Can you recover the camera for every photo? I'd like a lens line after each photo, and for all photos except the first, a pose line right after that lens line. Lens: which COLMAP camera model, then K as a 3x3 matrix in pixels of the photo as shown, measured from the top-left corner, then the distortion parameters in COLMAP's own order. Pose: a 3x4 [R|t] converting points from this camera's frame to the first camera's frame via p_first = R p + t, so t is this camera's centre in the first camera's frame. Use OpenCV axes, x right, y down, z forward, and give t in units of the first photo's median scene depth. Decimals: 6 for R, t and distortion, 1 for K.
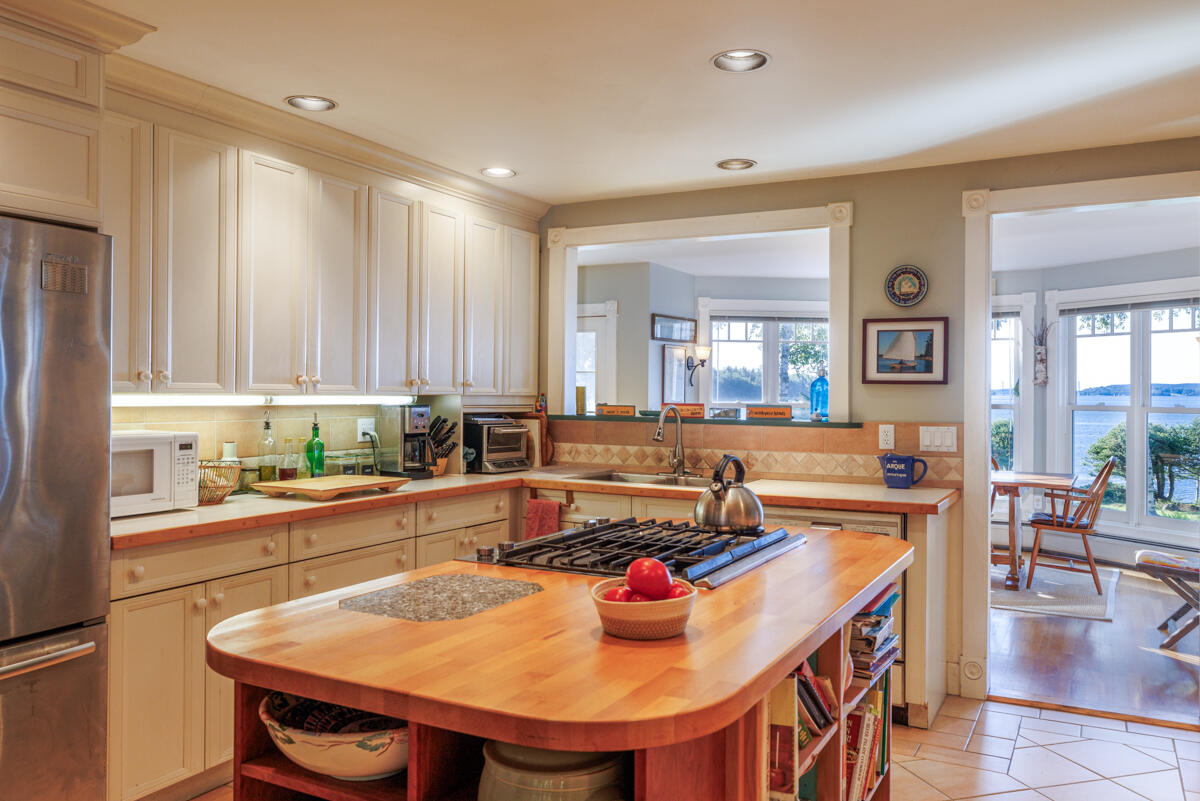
lens RADIAL K [[919.2, 0, 599.7], [0, 919.2, 396.6], [0, 0, 1]] dist [0.000734, 0.000806]
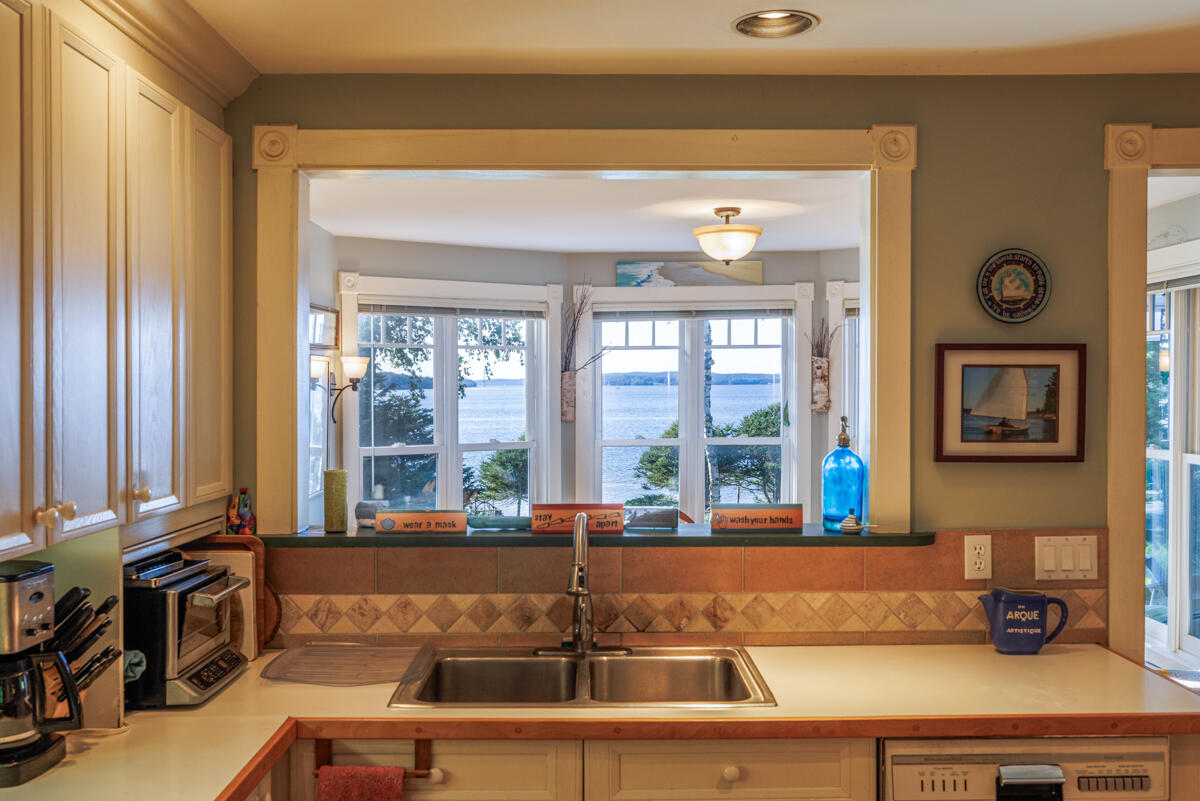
lens RADIAL K [[1187.8, 0, 602.3], [0, 1187.8, 401.2], [0, 0, 1]] dist [0.007843, 0.000000]
pose [[0.872733, -0.017481, 0.487886, -0.227326], [0.013516, 0.999841, 0.011647, -0.060024], [-0.488011, -0.003571, 0.872830, 0.473335]]
